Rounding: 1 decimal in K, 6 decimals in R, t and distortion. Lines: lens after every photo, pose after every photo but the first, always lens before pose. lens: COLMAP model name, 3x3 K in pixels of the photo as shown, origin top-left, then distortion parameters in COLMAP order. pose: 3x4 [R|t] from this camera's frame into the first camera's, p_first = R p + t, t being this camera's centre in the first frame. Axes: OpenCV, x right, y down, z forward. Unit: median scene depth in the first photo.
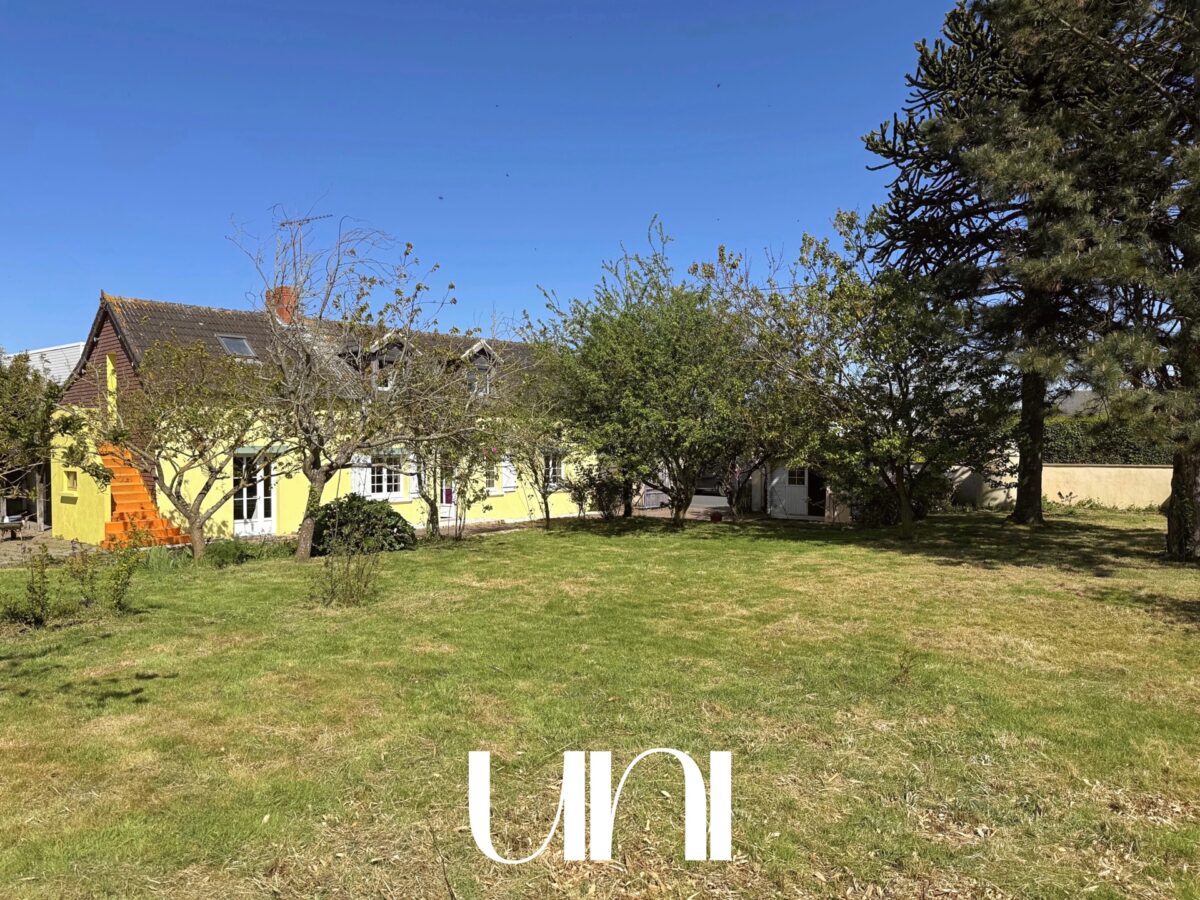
lens RADIAL K [[840.3, 0, 603.6], [0, 840.3, 455.4], [0, 0, 1]] dist [0.054153, -0.060575]
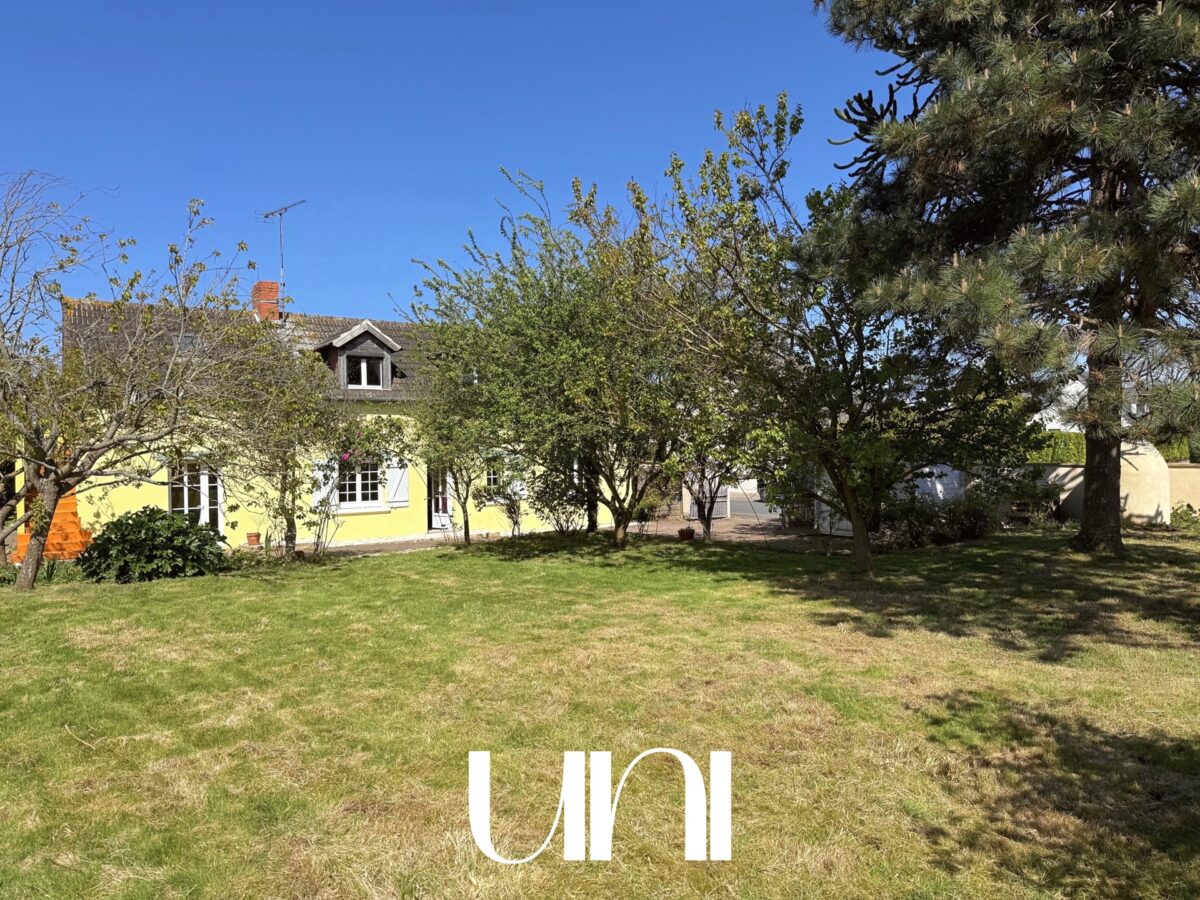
lens RADIAL K [[840.3, 0, 596.8], [0, 840.3, 449.0], [0, 0, 1]] dist [0.054153, -0.060575]
pose [[0.974039, -0.012005, -0.226063, 0.256040], [0.009180, 0.999866, -0.013545, 0.003086], [0.226195, 0.011118, 0.974019, 0.230886]]
